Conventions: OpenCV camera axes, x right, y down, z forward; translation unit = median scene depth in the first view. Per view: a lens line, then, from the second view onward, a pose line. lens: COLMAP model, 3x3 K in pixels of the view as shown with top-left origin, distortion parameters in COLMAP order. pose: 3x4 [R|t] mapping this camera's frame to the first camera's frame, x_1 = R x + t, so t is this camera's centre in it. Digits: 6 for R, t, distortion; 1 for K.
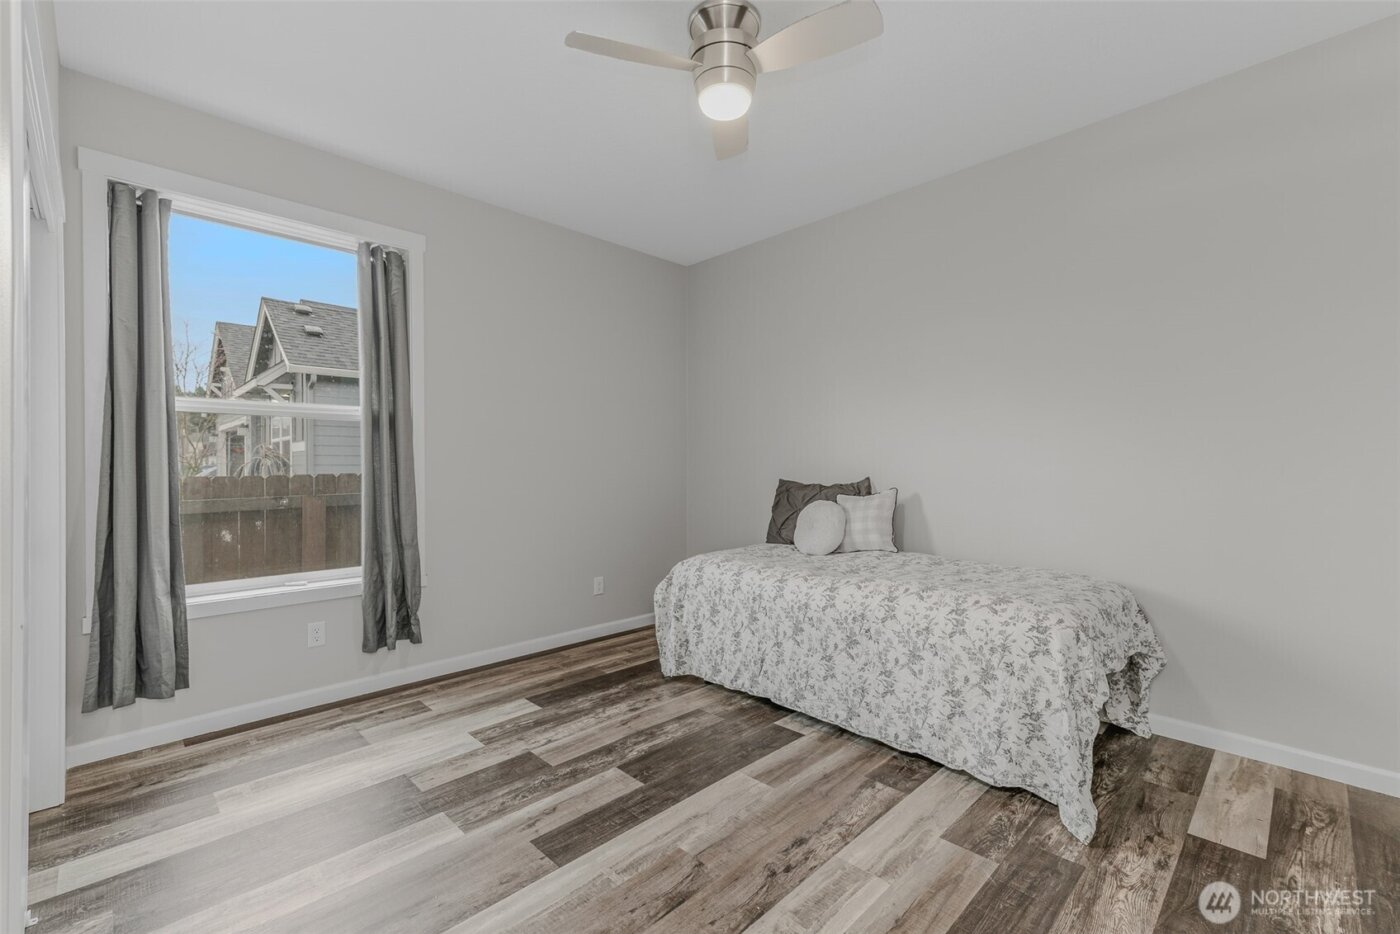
lens RADIAL K [[605.3, 0, 706.3], [0, 605.3, 463.0], [0, 0, 1]] dist [0.012135, -0.000018]
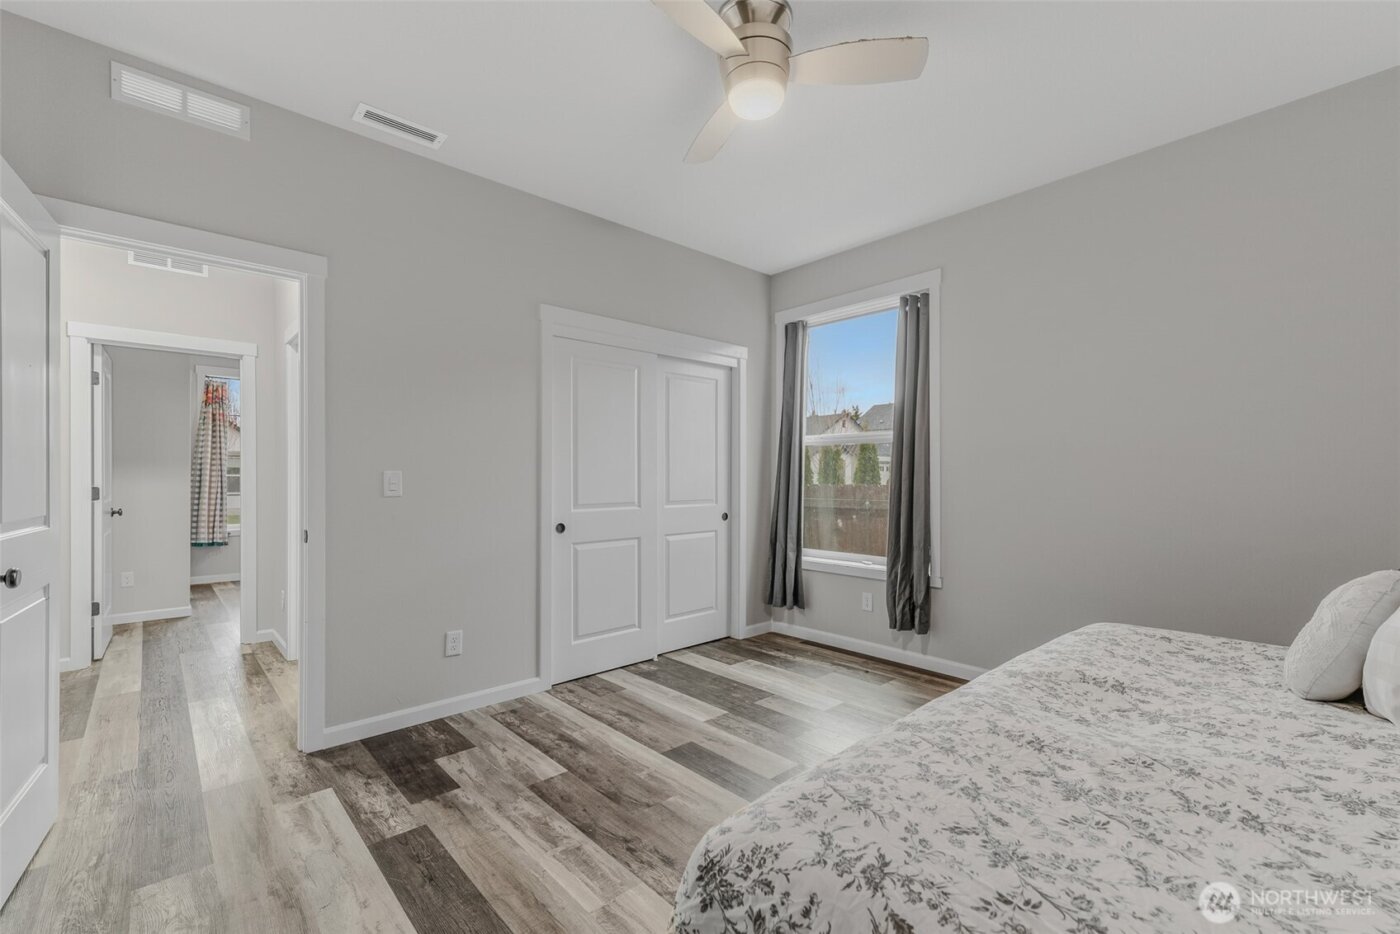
lens RADIAL K [[594.9, 0, 709.9], [0, 594.9, 480.1], [0, 0, 1]] dist [-0.000799, 0.000100]
pose [[-0.029377, 0.002501, -0.999565, 0.797010], [0.000281, 0.999997, 0.002494, 0.007394], [0.999568, -0.000208, -0.029377, 0.790918]]
